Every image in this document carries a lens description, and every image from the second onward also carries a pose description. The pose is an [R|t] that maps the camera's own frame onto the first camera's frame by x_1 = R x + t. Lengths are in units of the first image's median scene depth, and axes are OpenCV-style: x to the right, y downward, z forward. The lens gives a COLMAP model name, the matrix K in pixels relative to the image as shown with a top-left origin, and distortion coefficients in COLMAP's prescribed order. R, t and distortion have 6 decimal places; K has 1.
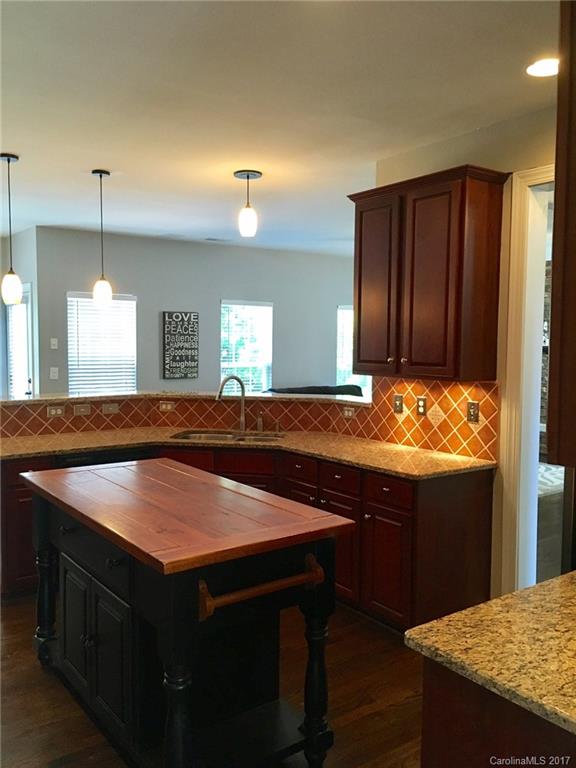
lens RADIAL K [[667.0, 0, 287.1], [0, 667.0, 385.3], [0, 0, 1]] dist [0.075484, -0.040202]
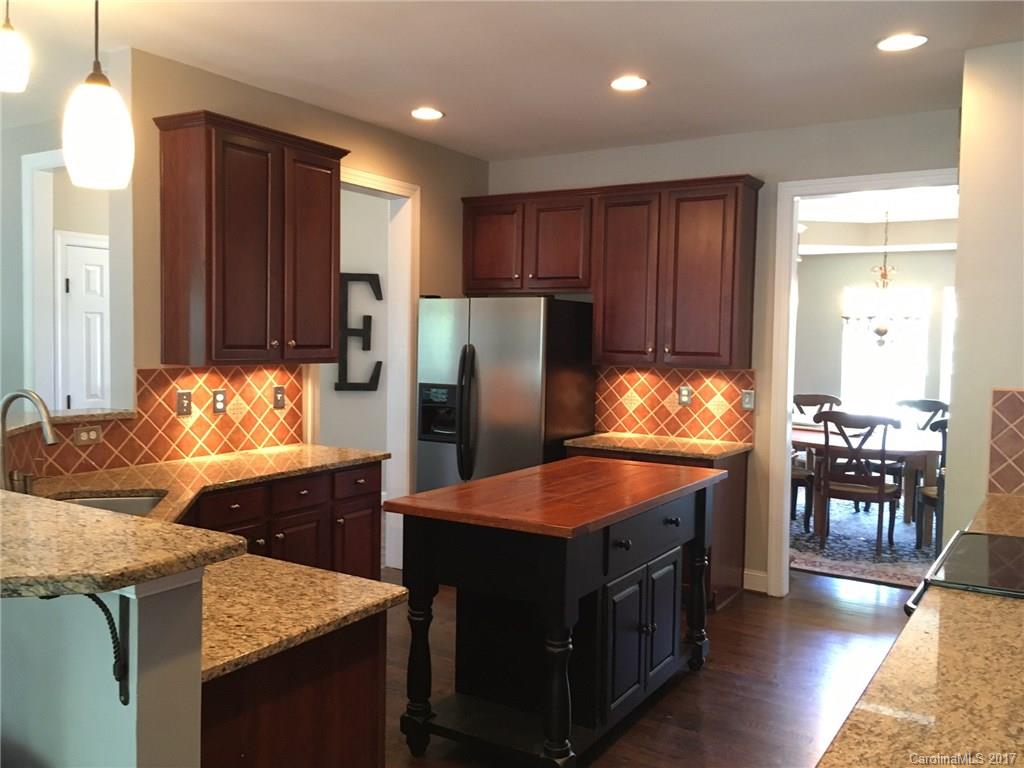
lens RADIAL K [[889.4, 0, 515.0], [0, 889.4, 381.4], [0, 0, 1]] dist [0.075484, -0.040202]
pose [[-0.382931, -0.079646, 0.920337, -0.923742], [0.023236, 0.995131, 0.095787, -0.086966], [-0.923484, 0.058065, -0.379216, 1.095017]]
